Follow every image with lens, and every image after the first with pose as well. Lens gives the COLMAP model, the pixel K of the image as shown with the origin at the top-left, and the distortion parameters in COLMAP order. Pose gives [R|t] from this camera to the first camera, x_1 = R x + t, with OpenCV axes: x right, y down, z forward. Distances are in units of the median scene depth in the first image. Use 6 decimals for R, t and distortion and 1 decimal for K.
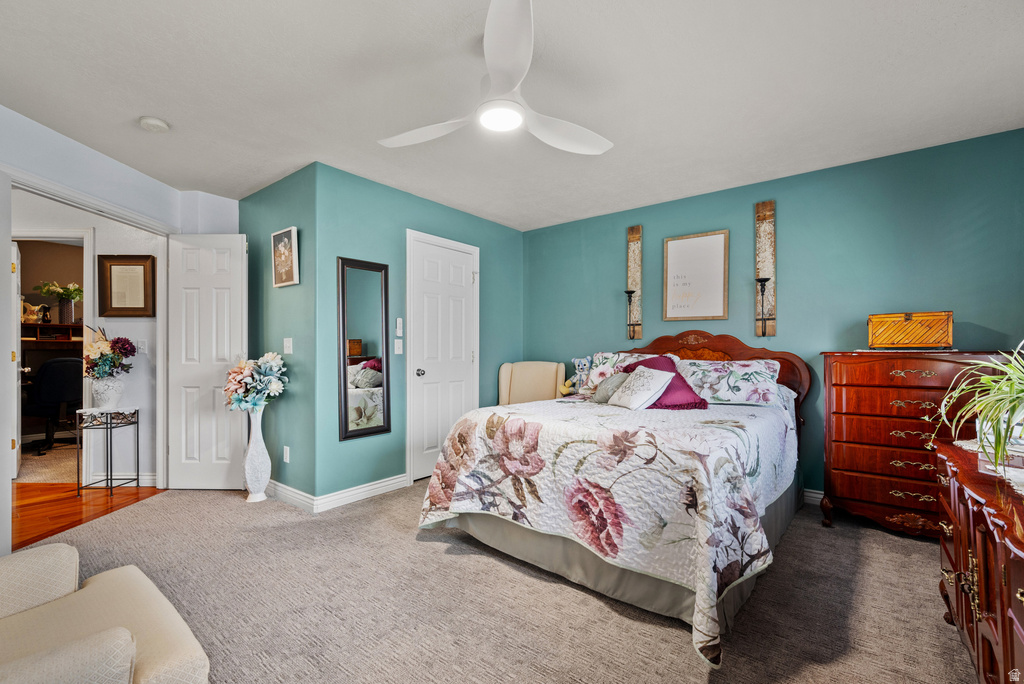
lens RADIAL K [[433.0, 0, 519.6], [0, 433.0, 349.1], [0, 0, 1]] dist [-0.004269, -0.000330]
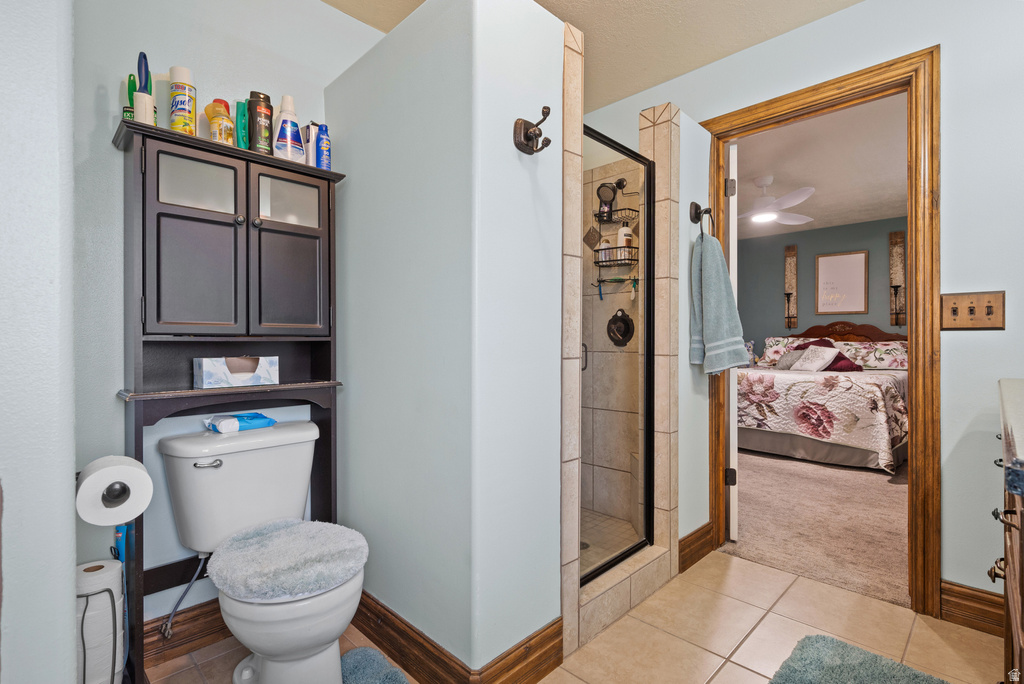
lens RADIAL K [[479.0, 0, 512.0], [0, 479.0, 342.0], [0, 0, 1]] dist [-0.004742, -0.000672]
pose [[0.993687, -0.002975, -0.112152, -0.724166], [0.003349, 0.999989, 0.003147, 0.022379], [0.112142, -0.003503, 0.993686, -0.991718]]
